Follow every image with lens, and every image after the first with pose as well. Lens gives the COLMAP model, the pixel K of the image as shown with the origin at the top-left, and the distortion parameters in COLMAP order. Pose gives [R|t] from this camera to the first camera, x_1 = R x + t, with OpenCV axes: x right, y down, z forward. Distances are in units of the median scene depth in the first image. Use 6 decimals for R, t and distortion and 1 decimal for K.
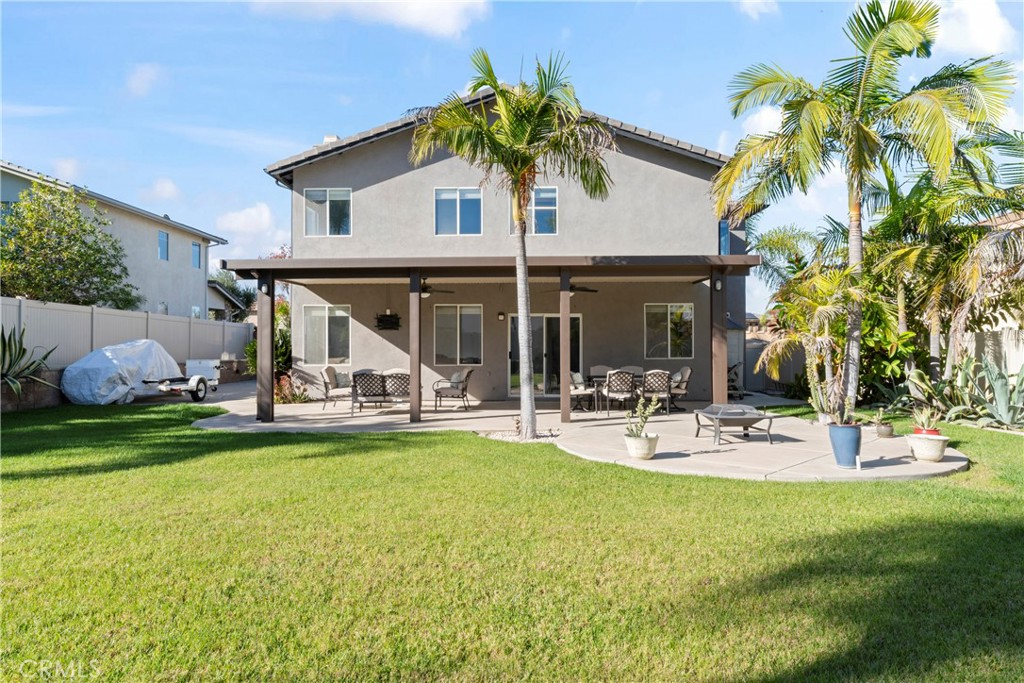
lens RADIAL K [[598.8, 0, 512.5], [0, 598.8, 342.6], [0, 0, 1]] dist [0.003382, -0.000045]
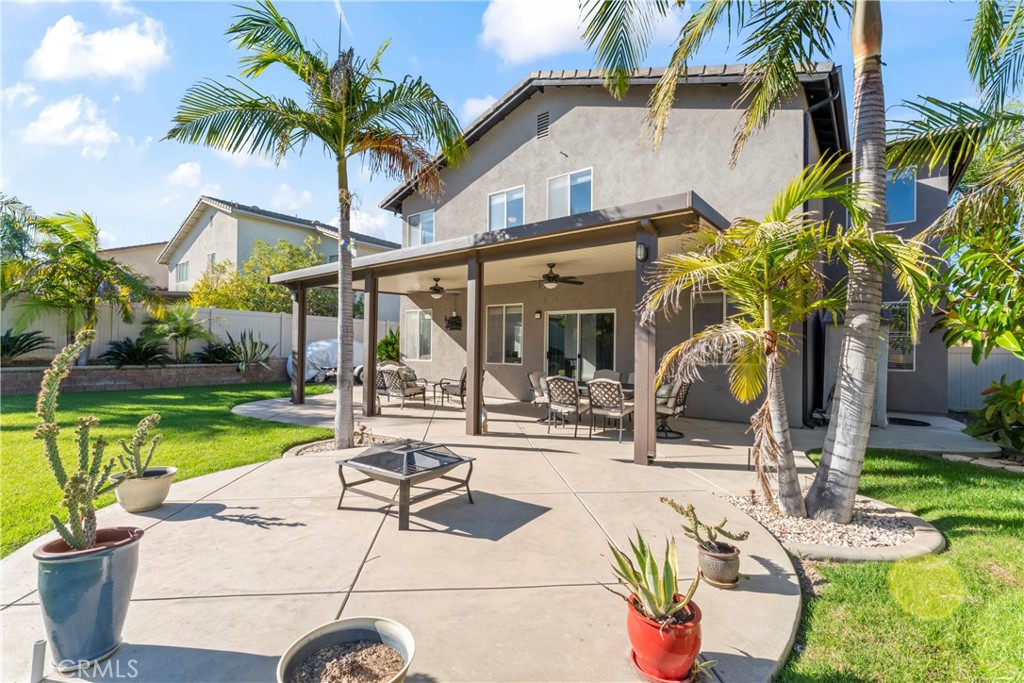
lens RADIAL K [[459.9, 0, 512.6], [0, 459.9, 341.0], [0, 0, 1]] dist [0.004348, 0.001482]
pose [[0.801282, 0.001809, -0.598284, 0.389875], [-0.005607, 0.999974, -0.004485, 0.002201], [0.598260, 0.006948, 0.801272, 0.380758]]
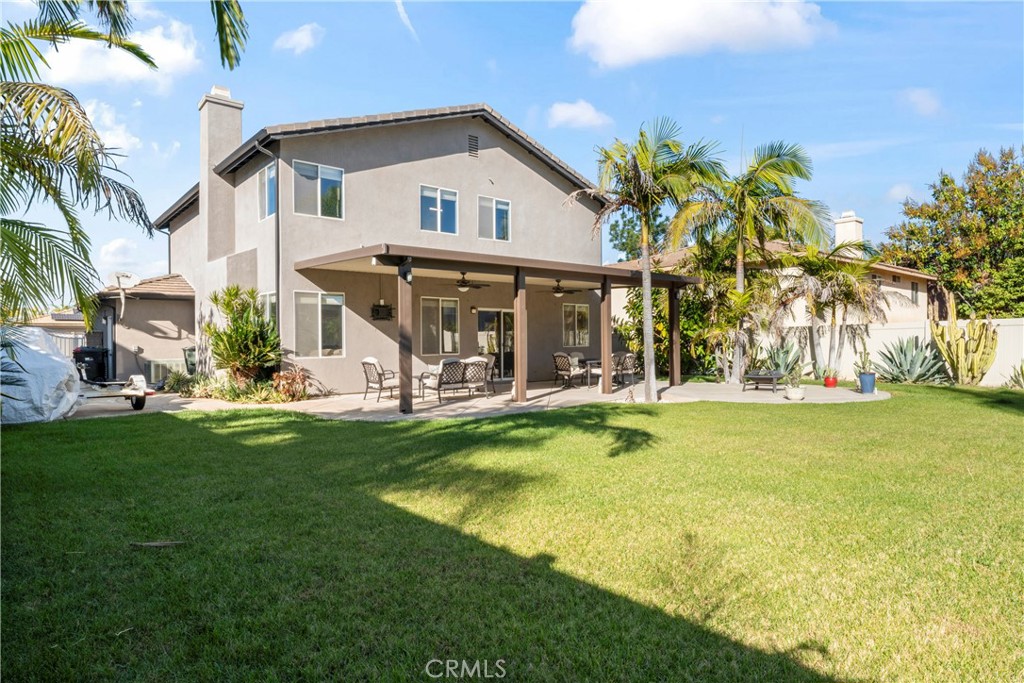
lens RADIAL K [[598.8, 0, 515.8], [0, 598.8, 341.2], [0, 0, 1]] dist [0.003382, -0.000045]
pose [[0.744176, -0.004573, 0.667968, -0.701661], [-0.001075, 0.999967, 0.008044, 0.005084], [-0.667983, -0.006705, 0.744146, 0.116723]]
